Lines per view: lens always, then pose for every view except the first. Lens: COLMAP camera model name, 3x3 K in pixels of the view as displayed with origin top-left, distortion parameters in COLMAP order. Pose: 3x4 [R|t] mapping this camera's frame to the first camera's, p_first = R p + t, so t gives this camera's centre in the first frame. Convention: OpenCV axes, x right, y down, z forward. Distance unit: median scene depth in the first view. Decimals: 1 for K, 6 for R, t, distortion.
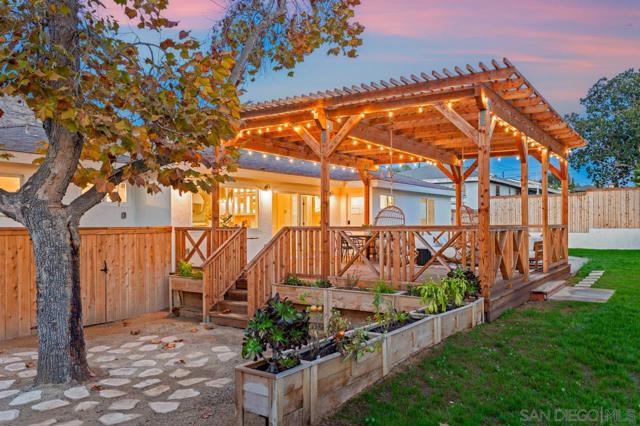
lens RADIAL K [[482.9, 0, 320.0], [0, 482.9, 213.0], [0, 0, 1]] dist [0.004451, 0.001318]
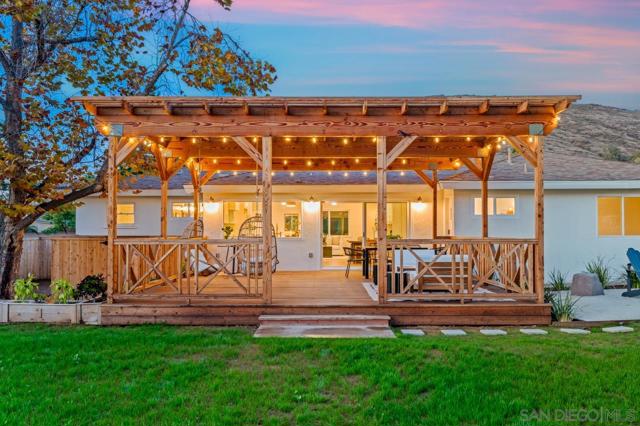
lens RADIAL K [[522.2, 0, 318.6], [0, 522.2, 228.0], [0, 0, 1]] dist [-0.001535, -0.000547]
pose [[0.578699, -0.003884, -0.815532, 0.821831], [0.017757, 0.999812, 0.007839, 0.001222], [0.815348, -0.019017, 0.578659, 0.360255]]
